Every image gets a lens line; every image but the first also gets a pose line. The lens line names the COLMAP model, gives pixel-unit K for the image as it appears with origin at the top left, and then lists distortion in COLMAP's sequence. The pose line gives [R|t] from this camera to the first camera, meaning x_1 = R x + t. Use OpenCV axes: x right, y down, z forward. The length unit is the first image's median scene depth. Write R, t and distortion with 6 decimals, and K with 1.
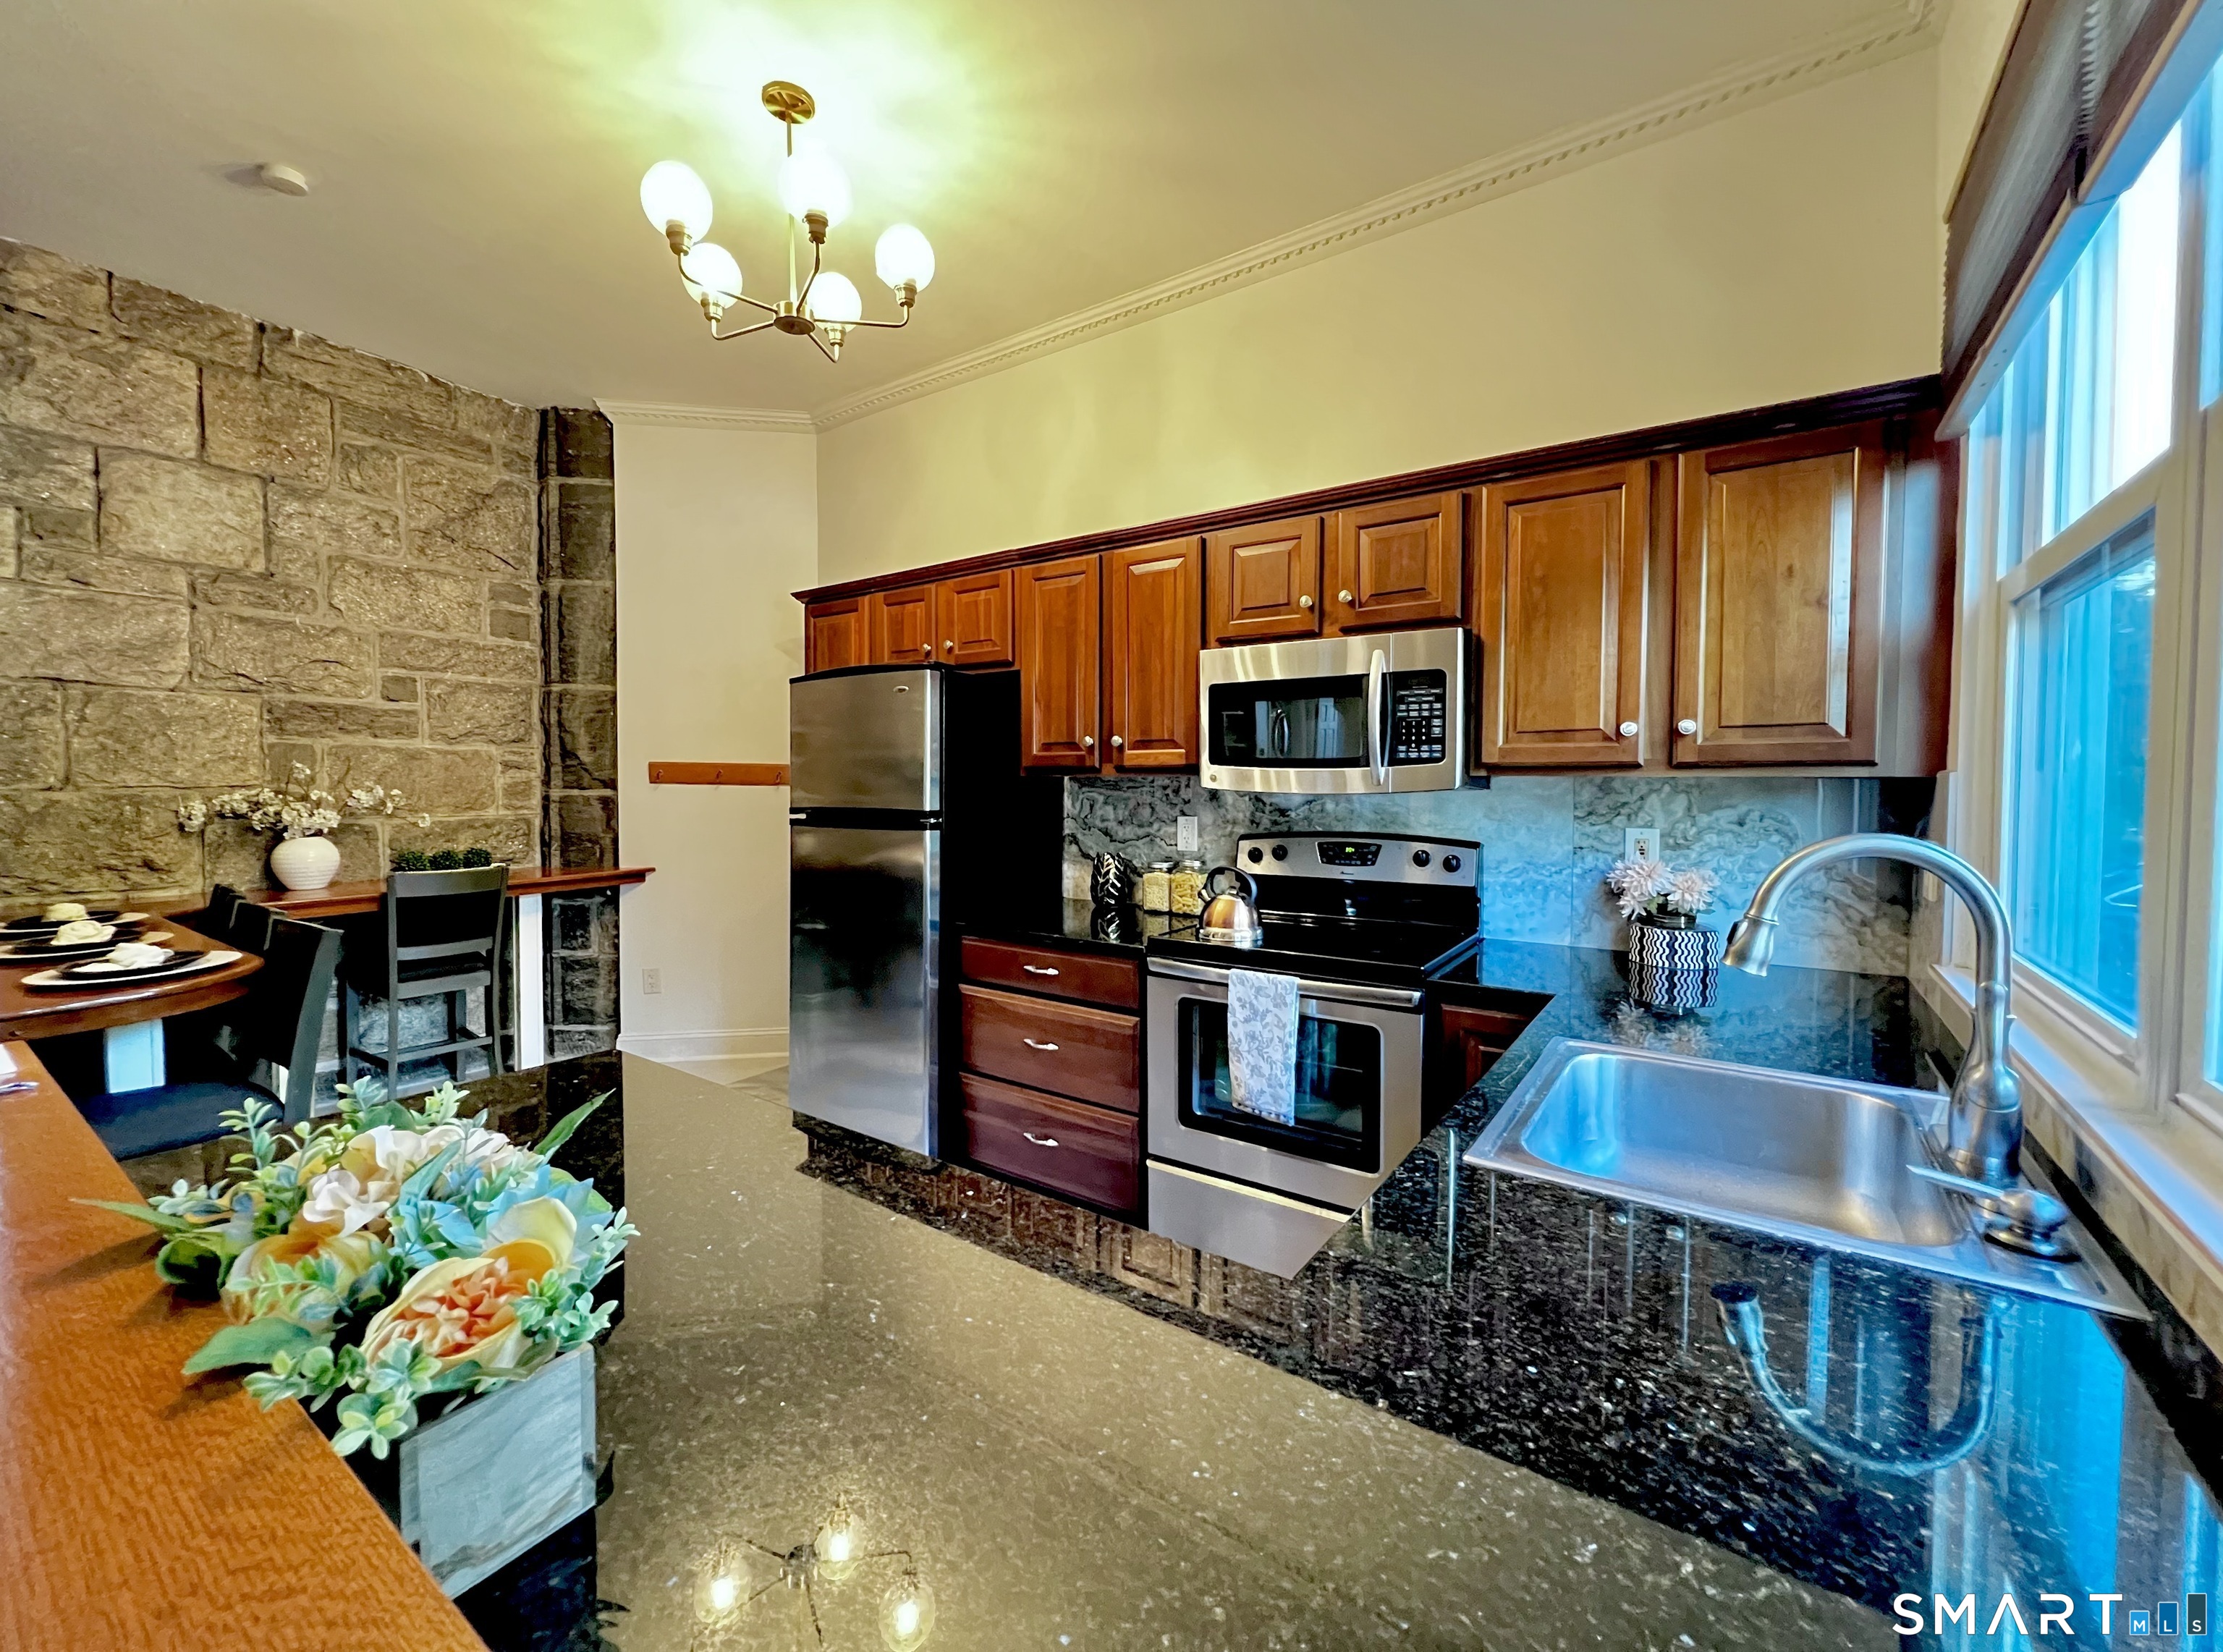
lens RADIAL K [[891.3, 0, 1107.3], [0, 891.3, 809.2], [0, 0, 1]] dist [-0.000412, 0.000172]
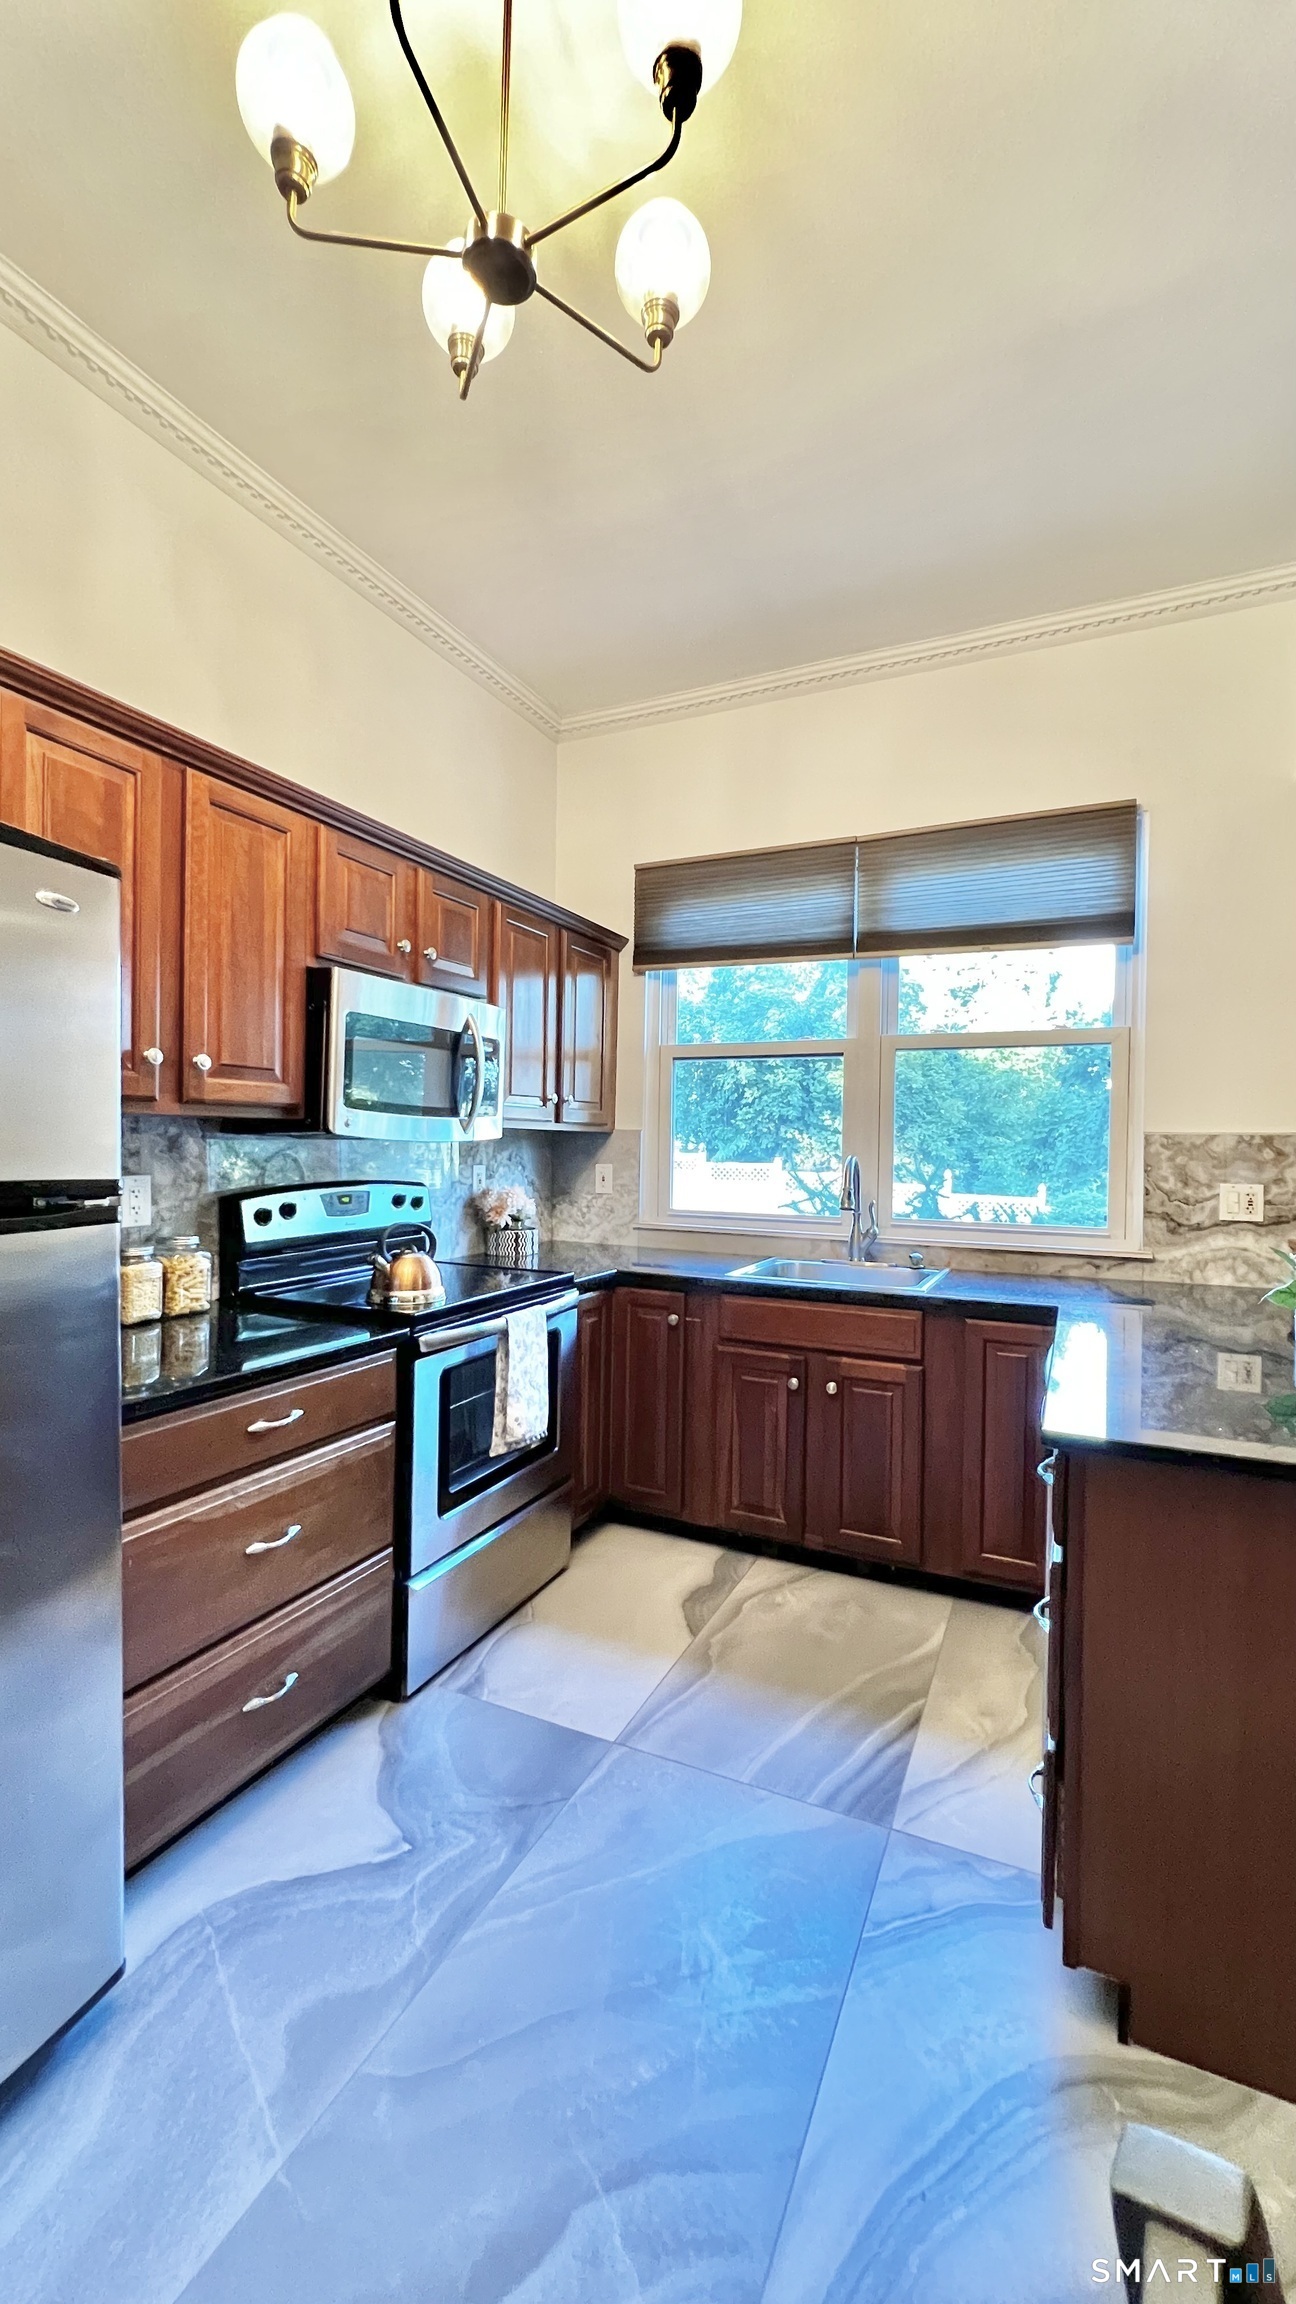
lens RADIAL K [[921.3, 0, 654.1], [0, 921.3, 1146.6], [0, 0, 1]] dist [-0.002873, 0.000312]
pose [[-0.177287, -0.007398, 0.984131, -0.763422], [0.023174, 0.999663, 0.011689, -0.014854], [-0.983886, 0.024878, -0.177056, 0.845692]]
